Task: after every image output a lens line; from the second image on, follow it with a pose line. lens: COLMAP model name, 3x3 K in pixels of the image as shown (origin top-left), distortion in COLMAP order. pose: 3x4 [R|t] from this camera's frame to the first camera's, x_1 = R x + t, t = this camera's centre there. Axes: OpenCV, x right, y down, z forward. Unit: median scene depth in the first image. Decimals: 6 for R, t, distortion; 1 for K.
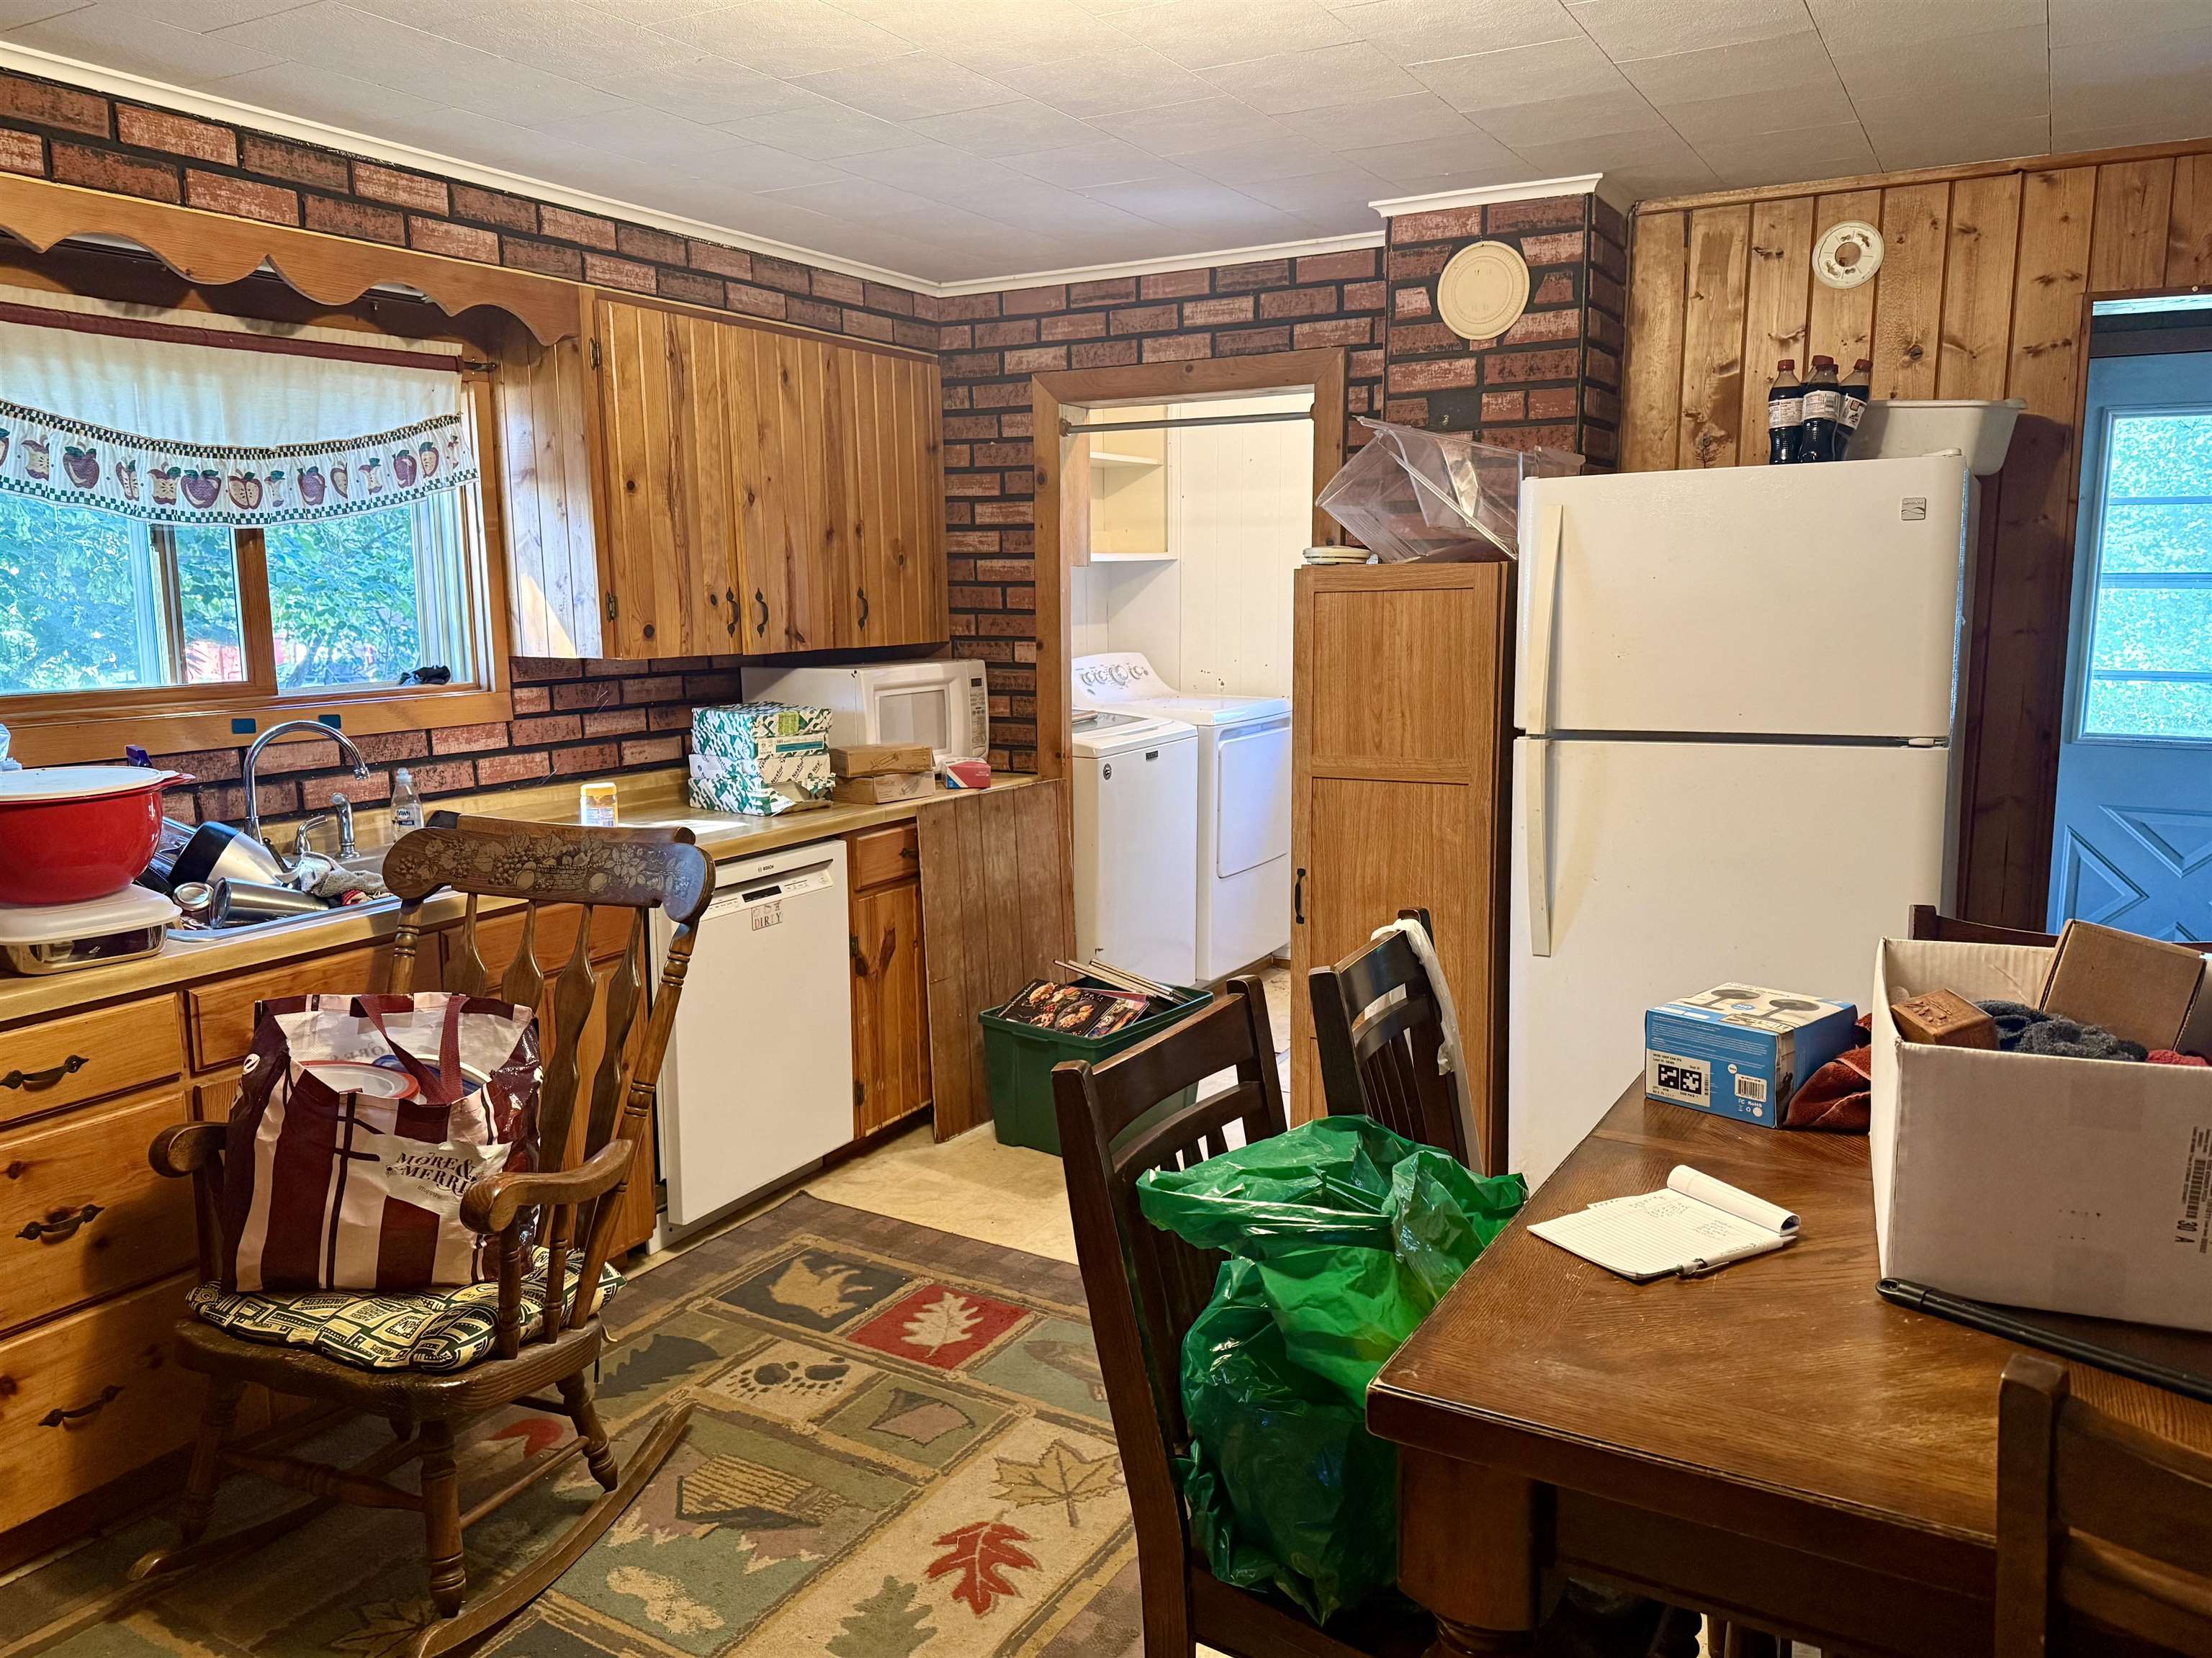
lens RADIAL K [[1612.9, 0, 1106.0], [0, 1612.9, 829.0], [0, 0, 1]] dist [0.064611, -0.120431]
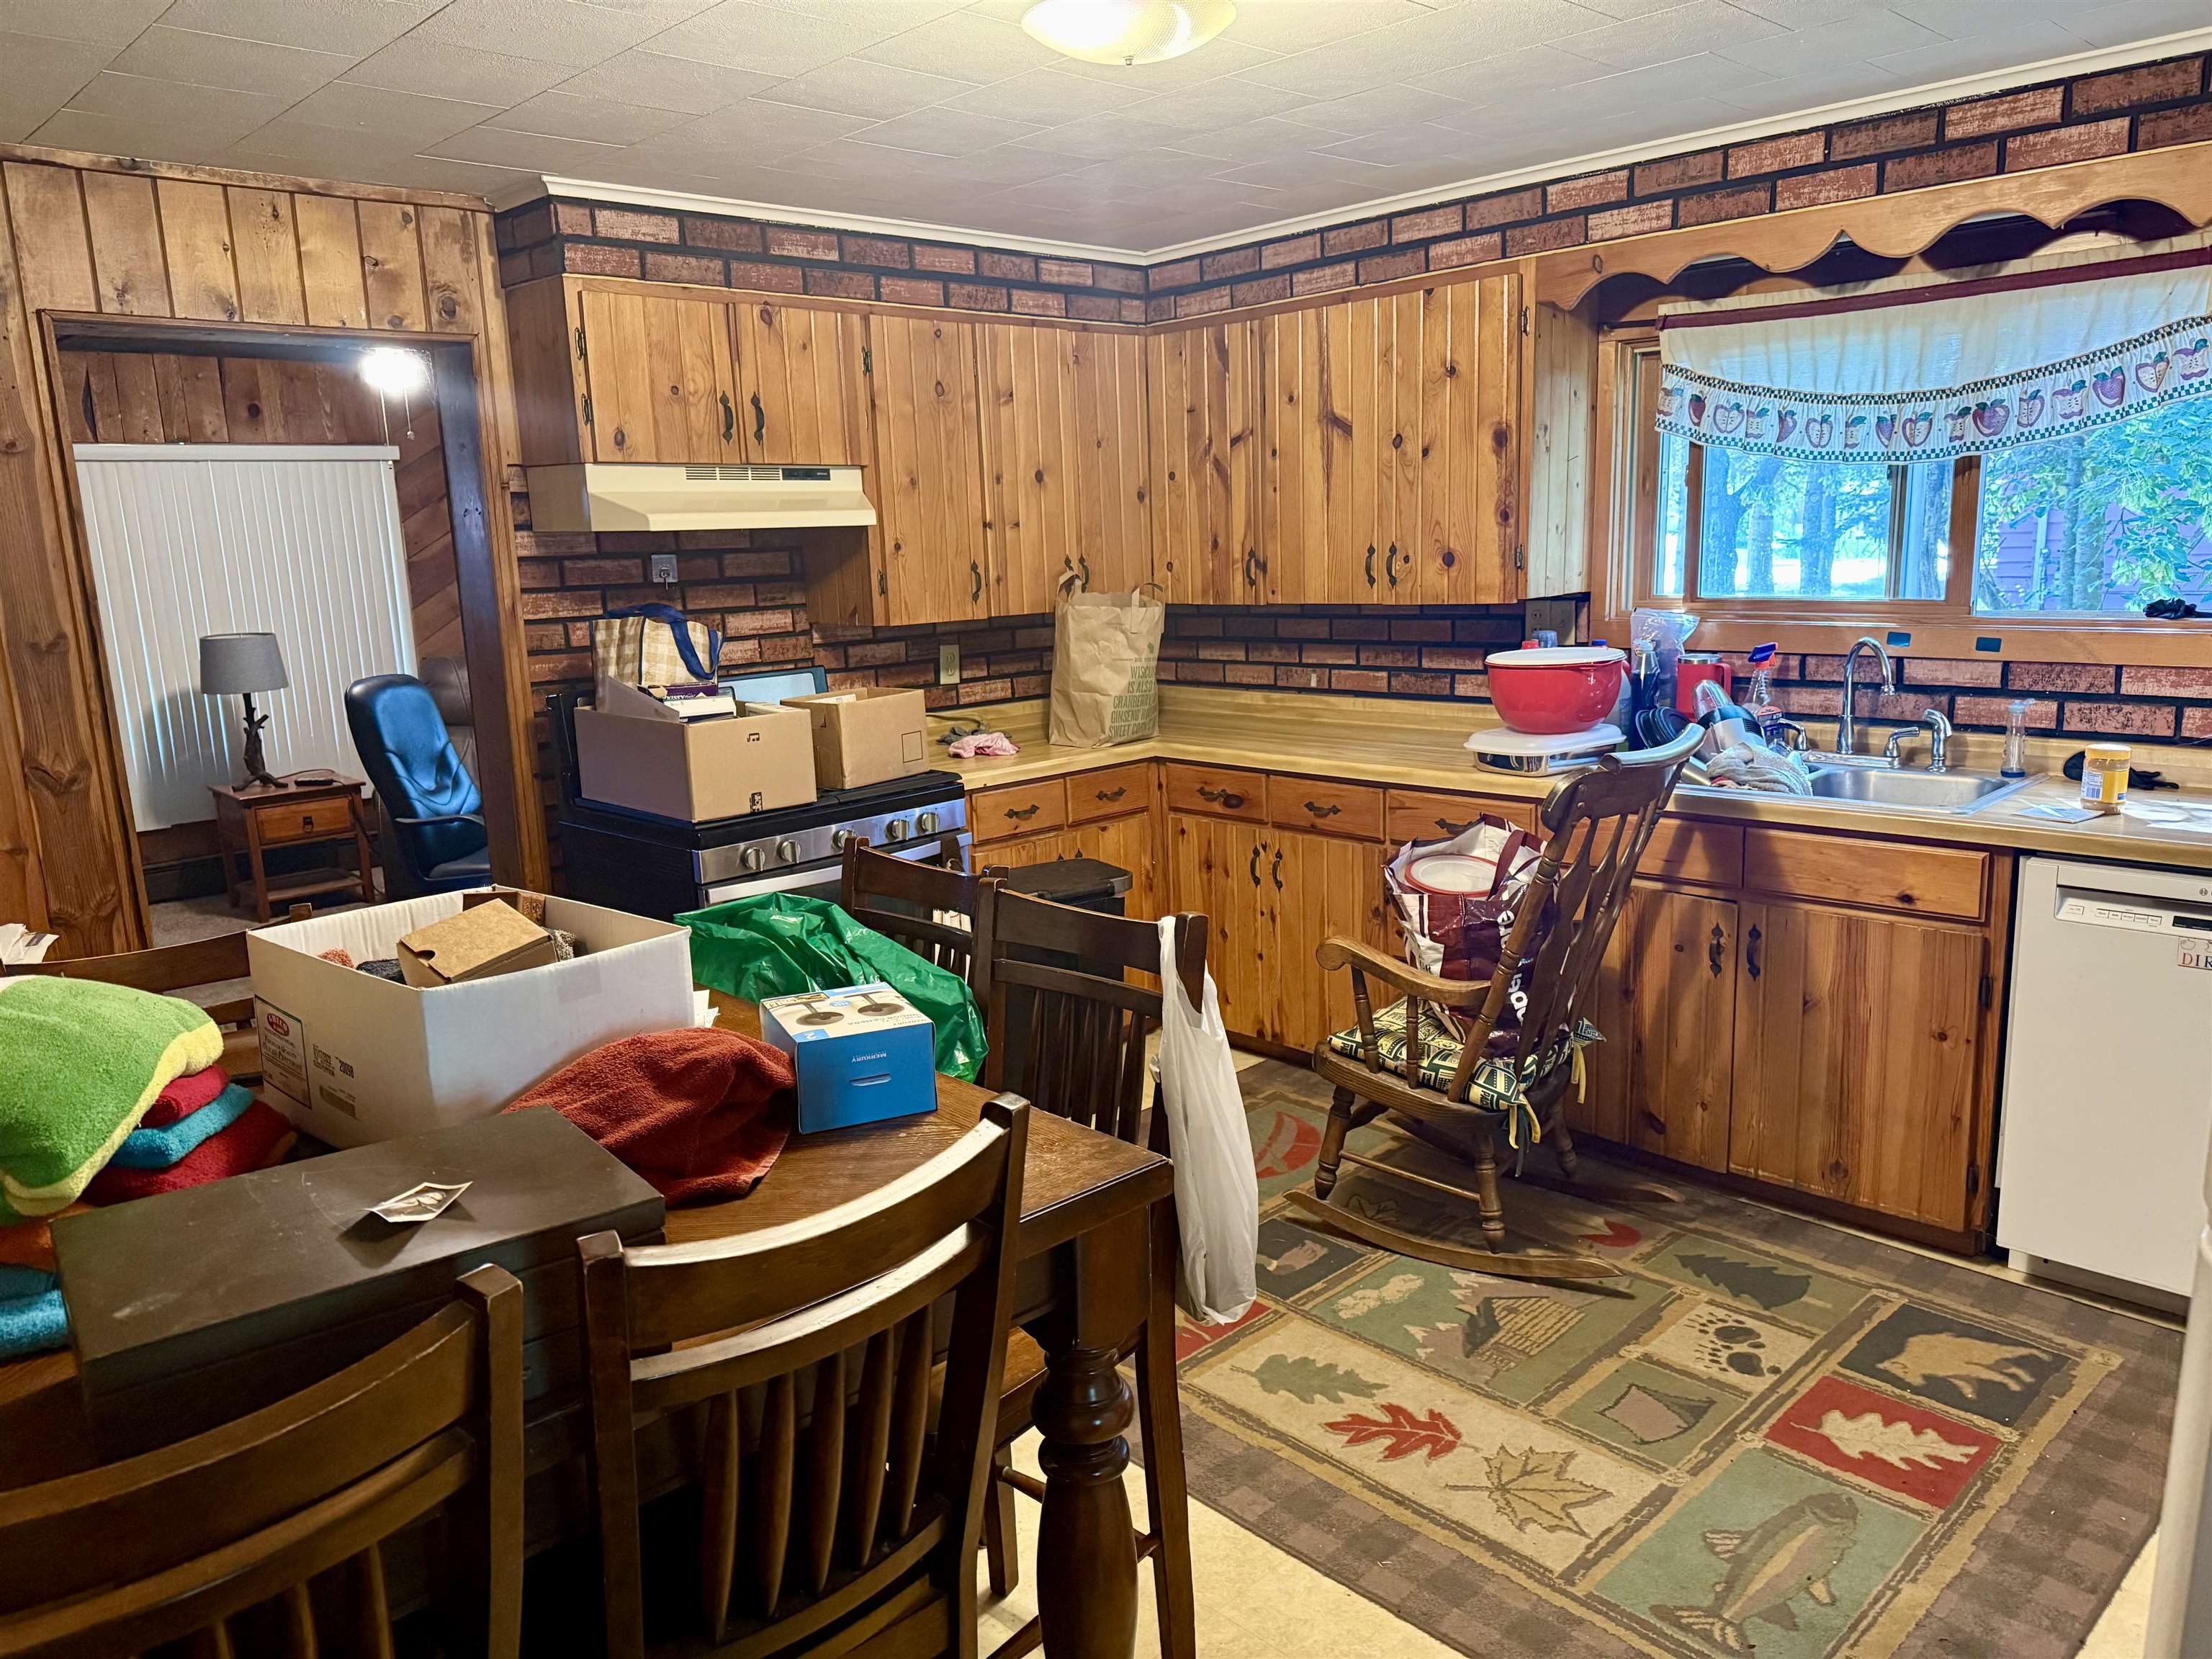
lens RADIAL K [[1571.9, 0, 1106.0], [0, 1571.9, 829.5], [0, 0, 1]] dist [-0.003160, 0.000377]
pose [[-0.288425, 0.199542, -0.936480, 0.617630], [-0.110165, 0.964634, 0.239470, -0.122656], [0.951144, 0.172236, -0.256242, 0.694390]]
